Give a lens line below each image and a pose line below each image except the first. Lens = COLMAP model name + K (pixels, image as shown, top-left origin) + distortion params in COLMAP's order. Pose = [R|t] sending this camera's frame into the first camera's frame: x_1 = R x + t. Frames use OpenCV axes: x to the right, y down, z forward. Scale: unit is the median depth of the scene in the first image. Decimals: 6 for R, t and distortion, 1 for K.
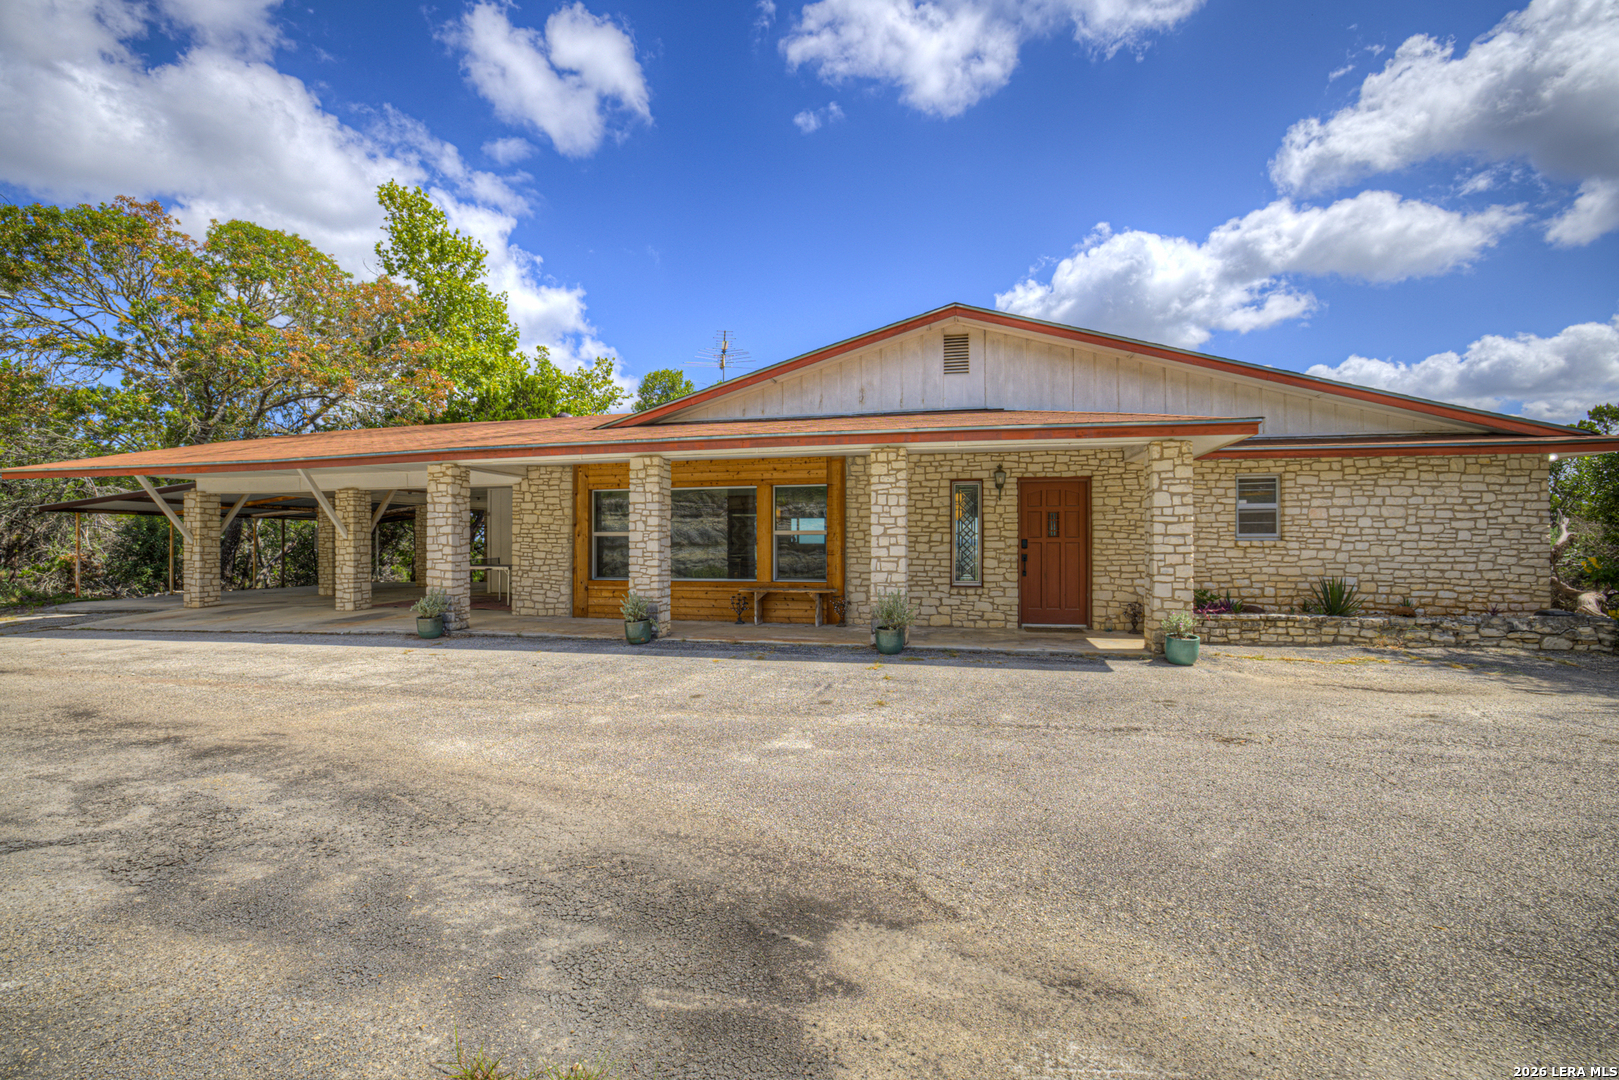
lens RADIAL K [[707.2, 0, 816.2], [0, 707.2, 542.4], [0, 0, 1]] dist [-0.002397, 0.000232]
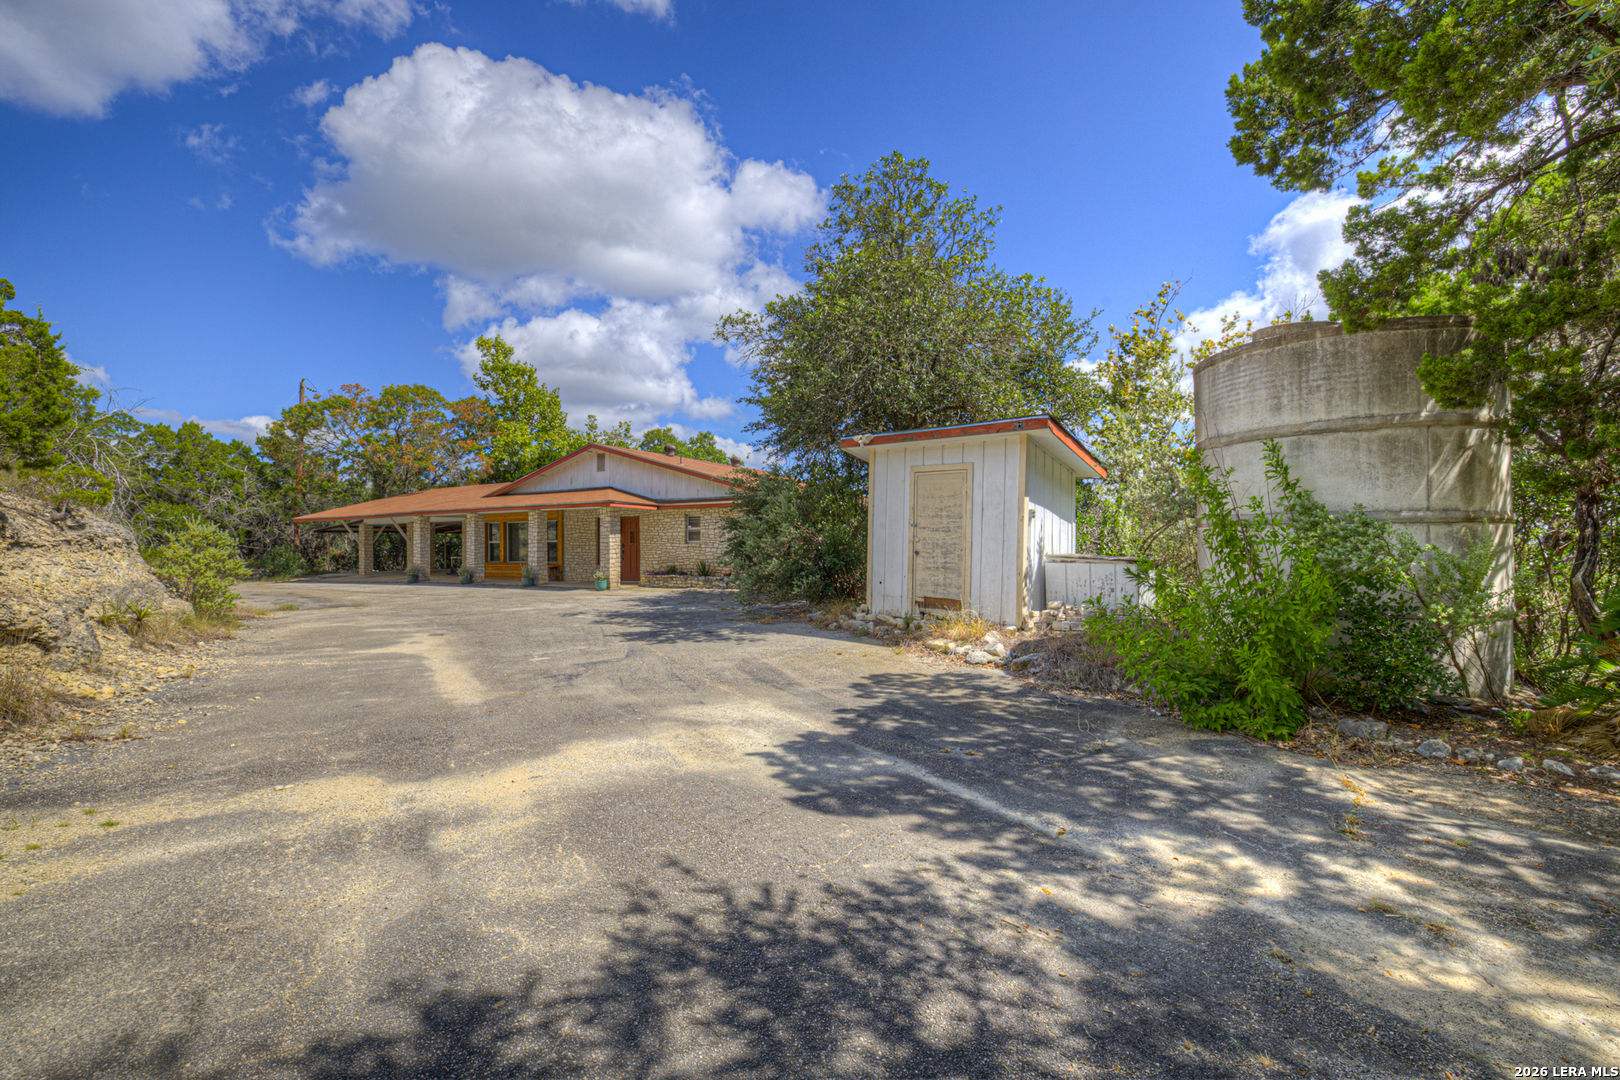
lens RADIAL K [[707.7, 0, 804.4], [0, 707.7, 547.3], [0, 0, 1]] dist [-0.002397, 0.000232]
pose [[0.957404, -0.002181, -0.288743, 1.475508], [0.004031, 0.999975, 0.005815, -0.002837], [0.288723, -0.006731, 0.957389, -0.985219]]
